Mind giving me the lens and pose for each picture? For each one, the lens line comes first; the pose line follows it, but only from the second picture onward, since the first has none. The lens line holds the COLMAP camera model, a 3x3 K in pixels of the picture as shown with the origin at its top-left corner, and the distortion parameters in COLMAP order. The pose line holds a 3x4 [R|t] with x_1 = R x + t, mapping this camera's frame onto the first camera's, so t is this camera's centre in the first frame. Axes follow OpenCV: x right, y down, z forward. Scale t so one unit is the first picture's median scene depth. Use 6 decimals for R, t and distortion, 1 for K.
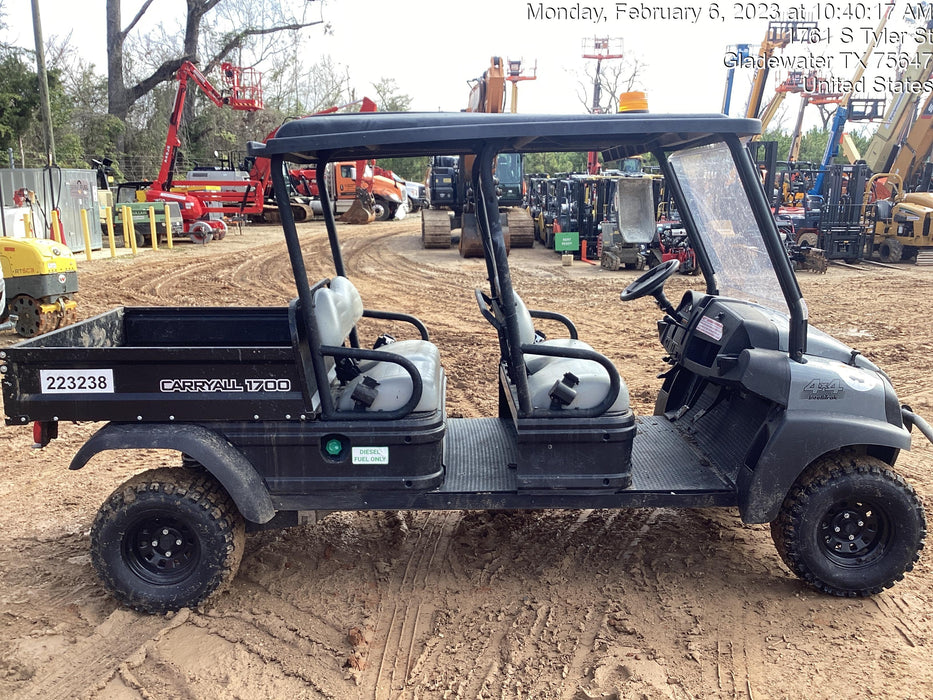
lens RADIAL K [[695.0, 0, 466.5], [0, 695.0, 350.0], [0, 0, 1]] dist [0.004976, 0.000803]
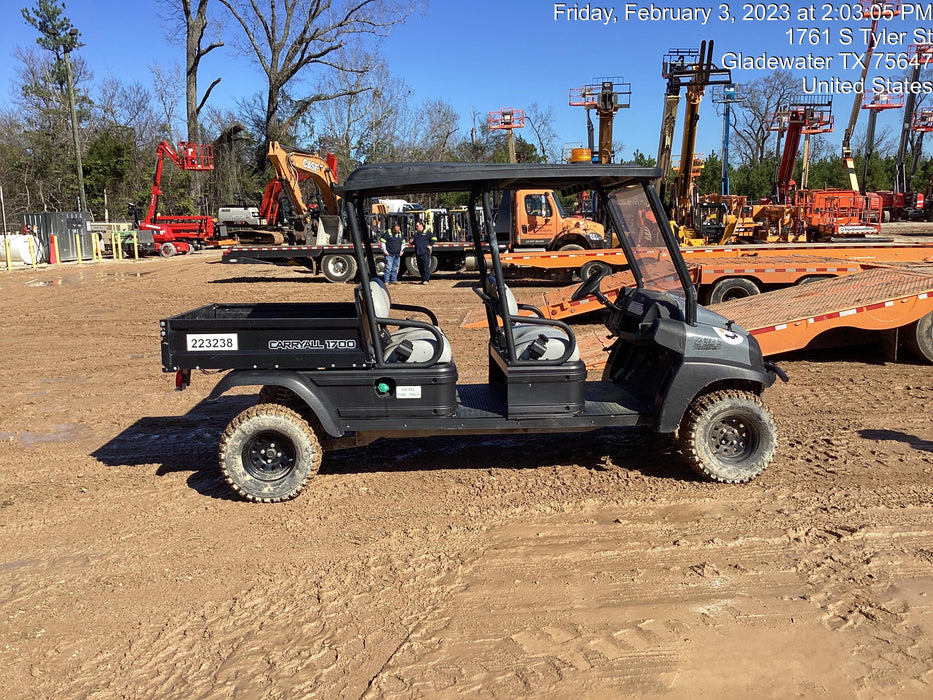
lens RADIAL K [[695.0, 0, 466.5], [0, 695.0, 350.0], [0, 0, 1]] dist [0.004976, 0.000803]
pose [[0.997813, -0.012241, 0.064953, -0.112887], [0.013388, 0.999761, -0.017258, 0.091045], [-0.064726, 0.018090, 0.997739, -0.489118]]
